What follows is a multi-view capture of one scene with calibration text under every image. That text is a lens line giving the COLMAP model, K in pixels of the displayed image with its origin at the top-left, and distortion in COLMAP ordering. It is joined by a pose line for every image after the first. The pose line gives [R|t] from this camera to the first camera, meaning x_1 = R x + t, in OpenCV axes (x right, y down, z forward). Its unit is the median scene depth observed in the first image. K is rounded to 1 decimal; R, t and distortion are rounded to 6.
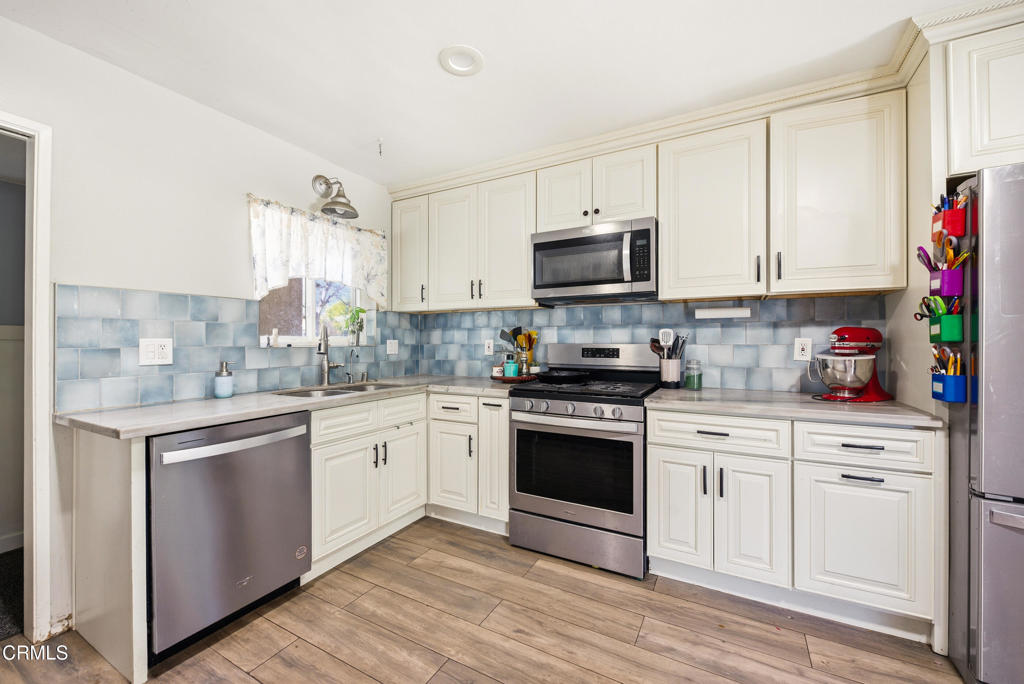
lens RADIAL K [[405.6, 0, 519.2], [0, 405.6, 339.6], [0, 0, 1]] dist [0.000259, -0.002214]
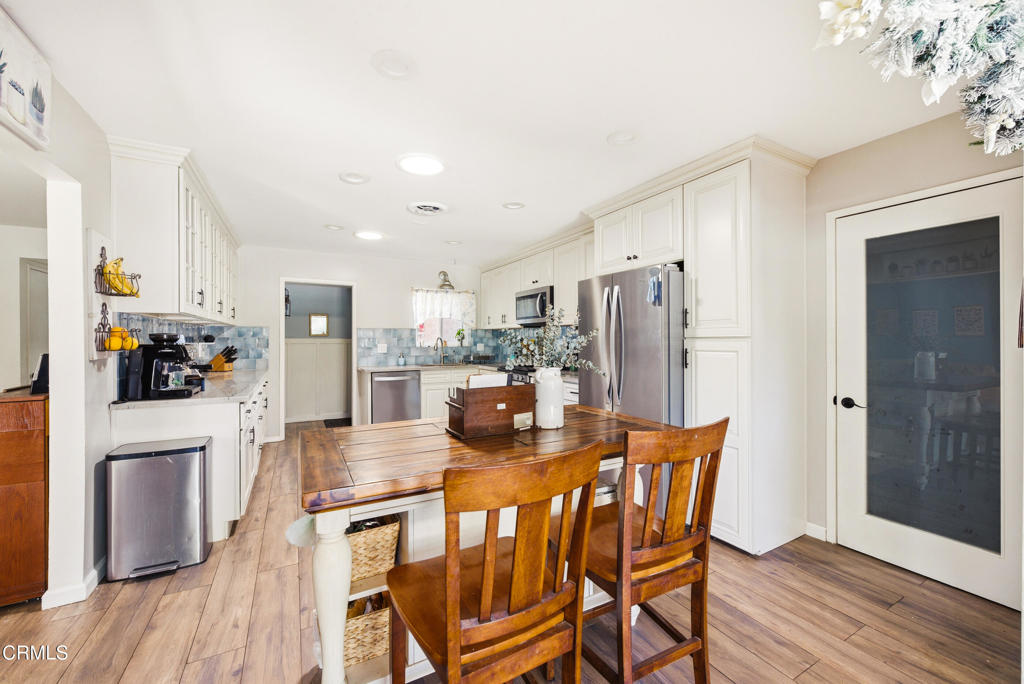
lens RADIAL K [[405.6, 0, 516.5], [0, 405.6, 335.7], [0, 0, 1]] dist [0.000259, -0.002214]
pose [[0.839338, -0.005473, -0.543583, 1.234086], [0.002917, 0.999980, -0.005565, -0.036000], [0.543603, 0.003085, 0.839337, -0.764525]]
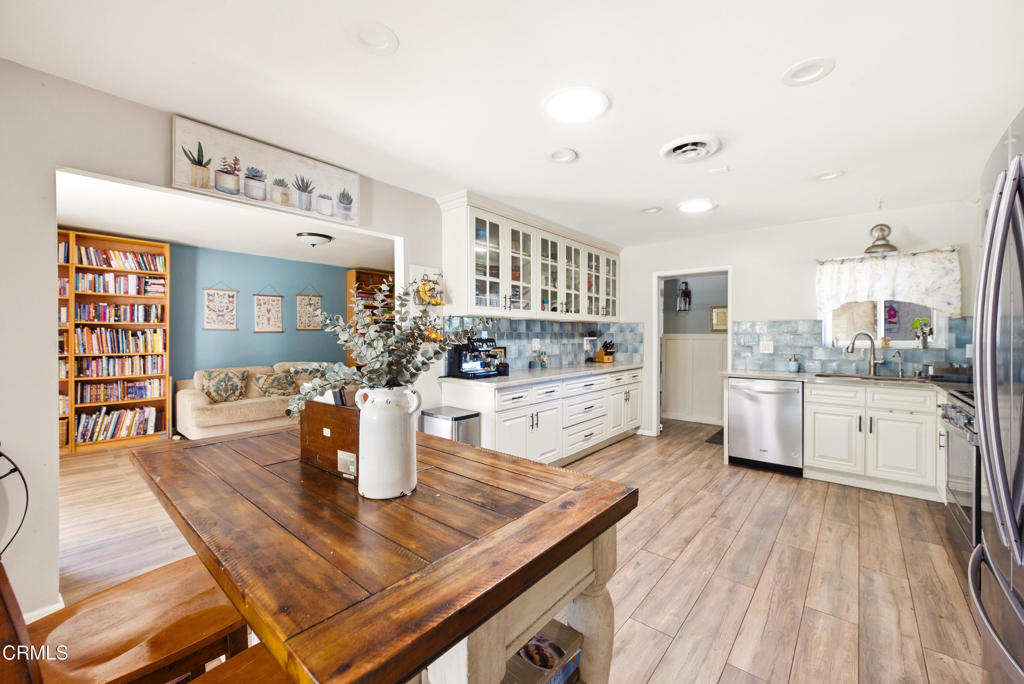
lens RADIAL K [[405.6, 0, 516.9], [0, 405.6, 336.7], [0, 0, 1]] dist [0.000259, -0.002214]
pose [[-0.199603, 0.006164, -0.979858, 1.268755], [0.002351, 0.999980, 0.005812, -0.037479], [0.979874, -0.001144, -0.199613, 0.075067]]
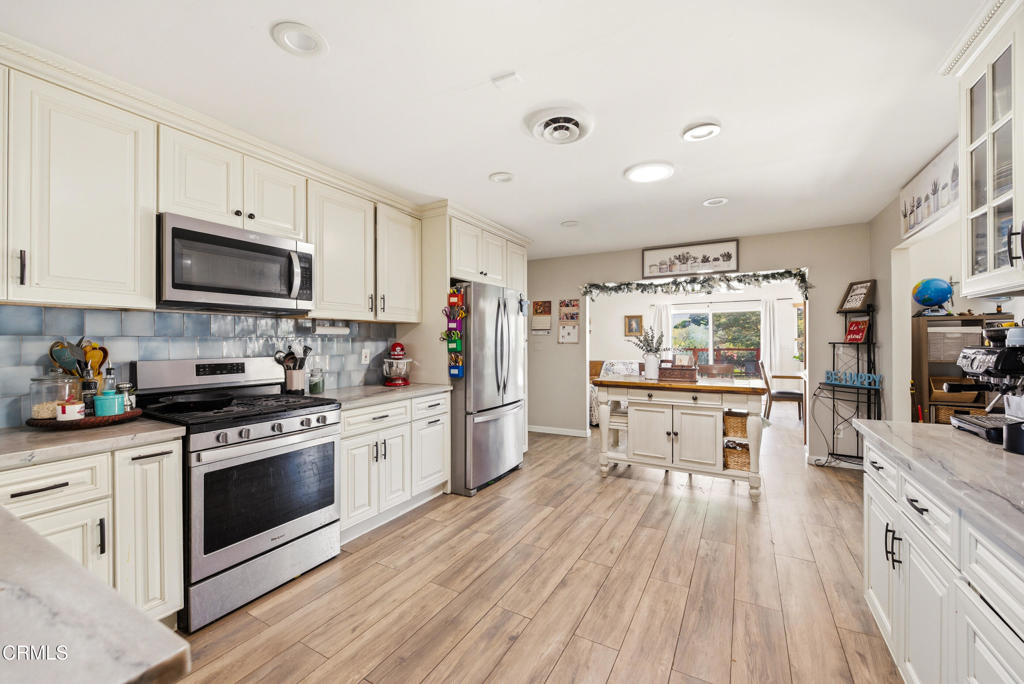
lens RADIAL K [[405.6, 0, 512.7], [0, 405.6, 342.1], [0, 0, 1]] dist [0.000259, -0.002214]
pose [[0.021395, -0.001688, 0.999770, -0.744526], [-0.000668, 0.999998, 0.001702, -0.030646], [-0.999771, -0.000704, 0.021394, 0.390940]]
